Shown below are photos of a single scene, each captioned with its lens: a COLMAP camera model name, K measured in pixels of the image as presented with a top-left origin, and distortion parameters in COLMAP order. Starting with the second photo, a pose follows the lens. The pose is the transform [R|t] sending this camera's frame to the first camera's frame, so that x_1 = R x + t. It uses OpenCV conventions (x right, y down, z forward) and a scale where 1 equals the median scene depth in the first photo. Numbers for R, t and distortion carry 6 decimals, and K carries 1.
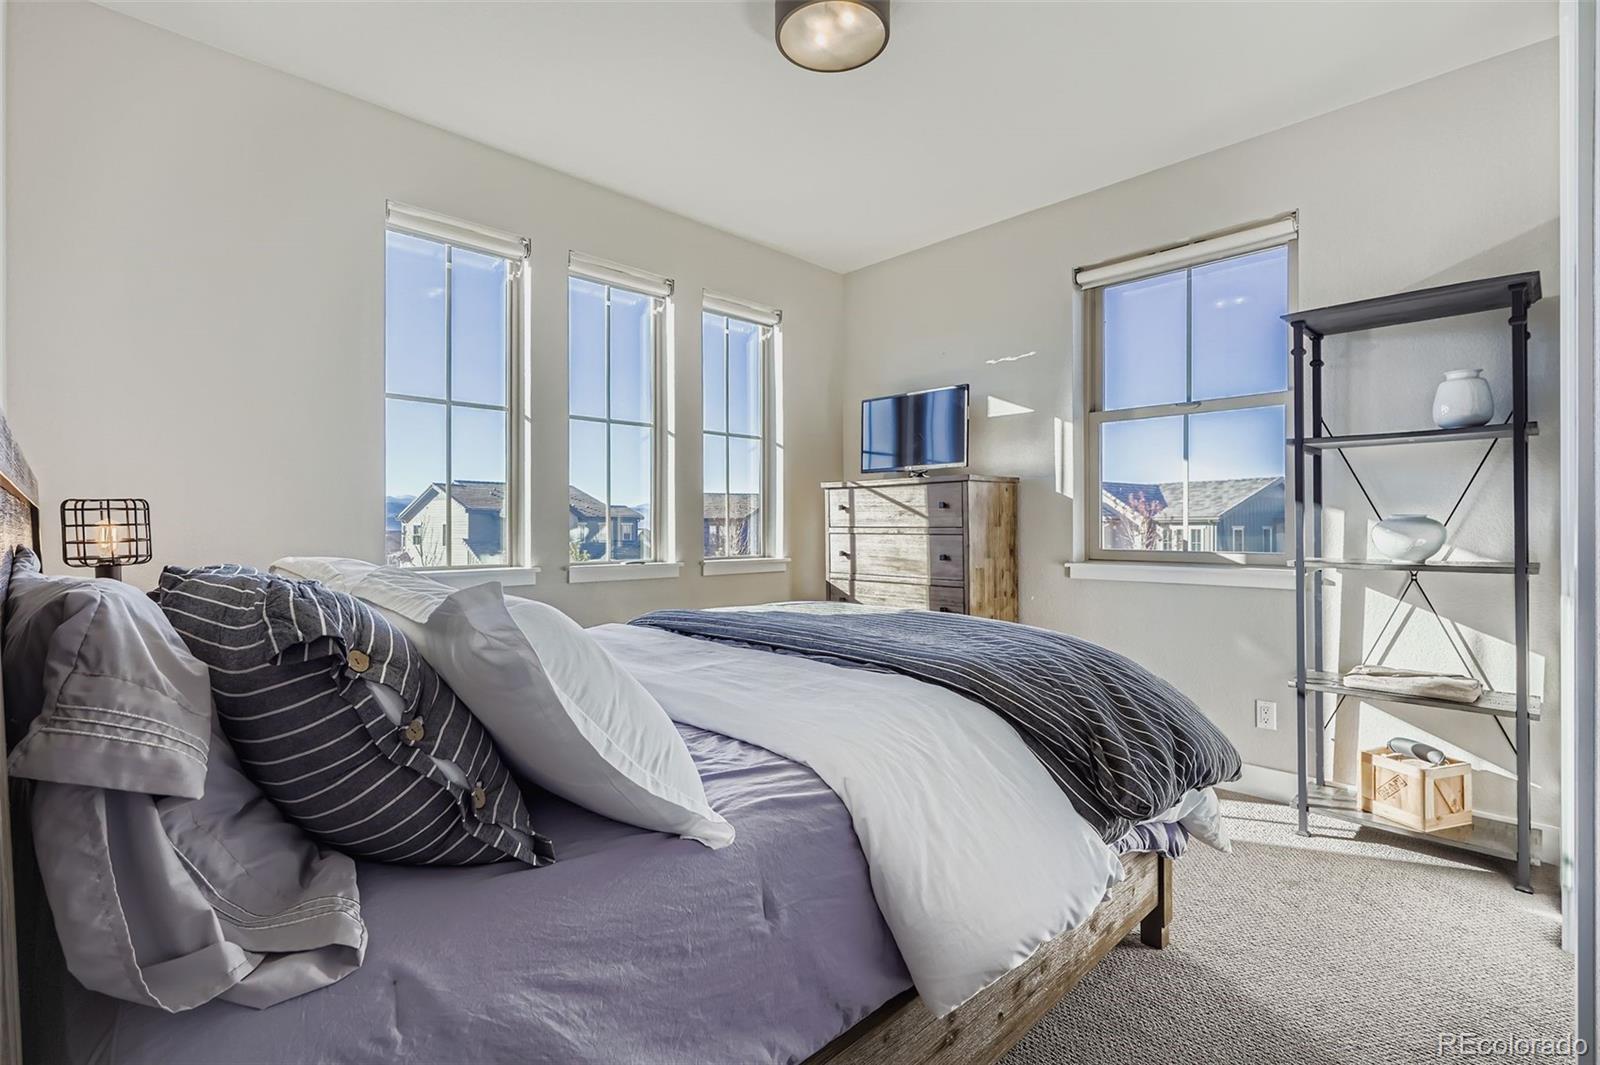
lens RADIAL K [[735.0, 0, 803.8], [0, 735.0, 527.9], [0, 0, 1]] dist [-0.000322, -0.000239]
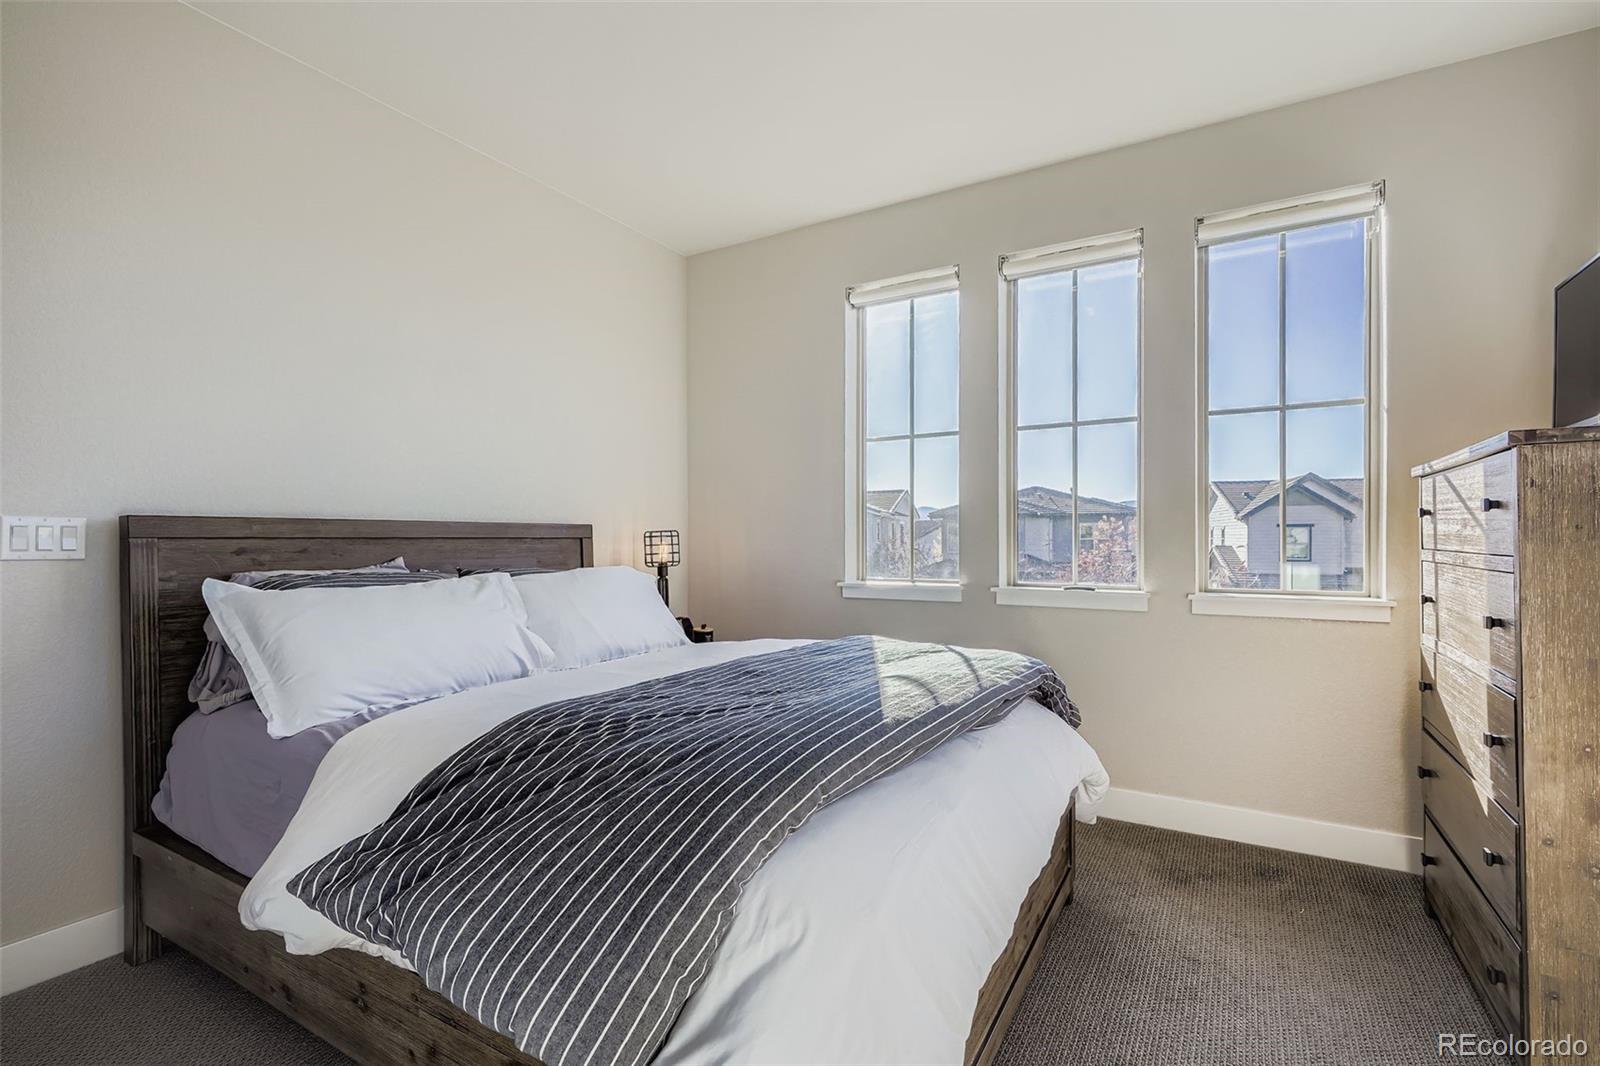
lens RADIAL K [[735.0, 0, 803.3], [0, 735.0, 547.1], [0, 0, 1]] dist [-0.000322, -0.000239]
pose [[0.271829, -0.003287, -0.962340, 0.692693], [-0.001848, 0.999991, -0.003938, 0.006518], [0.962344, 0.002848, 0.271820, 0.647805]]
